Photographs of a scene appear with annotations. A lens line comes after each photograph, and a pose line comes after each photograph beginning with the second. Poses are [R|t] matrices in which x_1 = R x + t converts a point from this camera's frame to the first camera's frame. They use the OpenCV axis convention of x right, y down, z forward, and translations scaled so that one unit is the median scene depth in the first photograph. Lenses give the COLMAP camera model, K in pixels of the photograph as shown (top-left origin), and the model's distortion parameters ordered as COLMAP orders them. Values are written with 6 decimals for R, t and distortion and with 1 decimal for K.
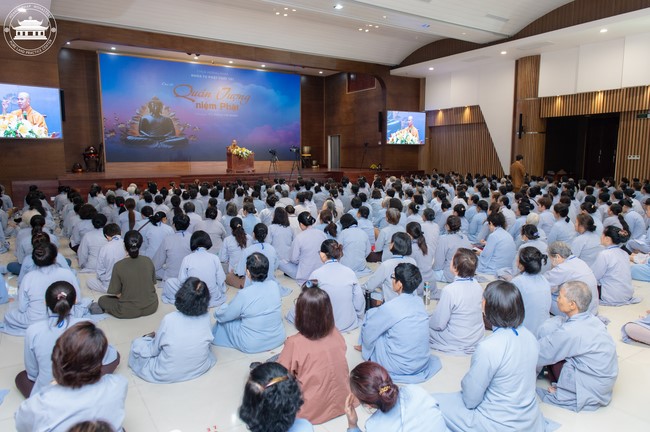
lens RADIAL K [[436.9, 0, 336.7], [0, 436.9, 215.3], [0, 0, 1]] dist [0.003752, -0.003180]
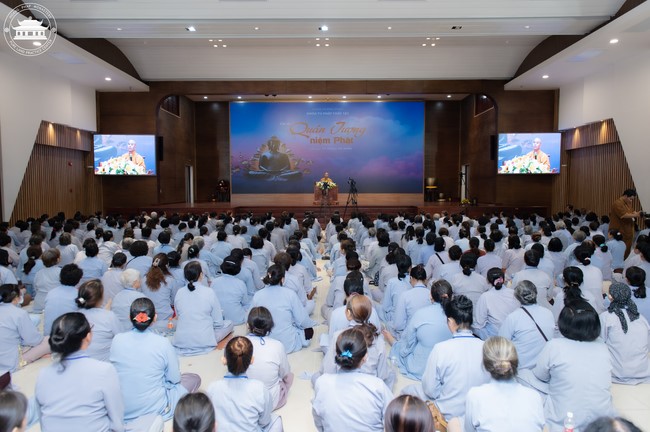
lens RADIAL K [[436.9, 0, 336.7], [0, 436.9, 215.3], [0, 0, 1]] dist [0.003752, -0.003180]
pose [[0.838065, 0.034437, -0.544482, 0.311786], [-0.072914, 0.996123, -0.049226, -0.023832], [0.540675, 0.080955, 0.837327, 0.158987]]
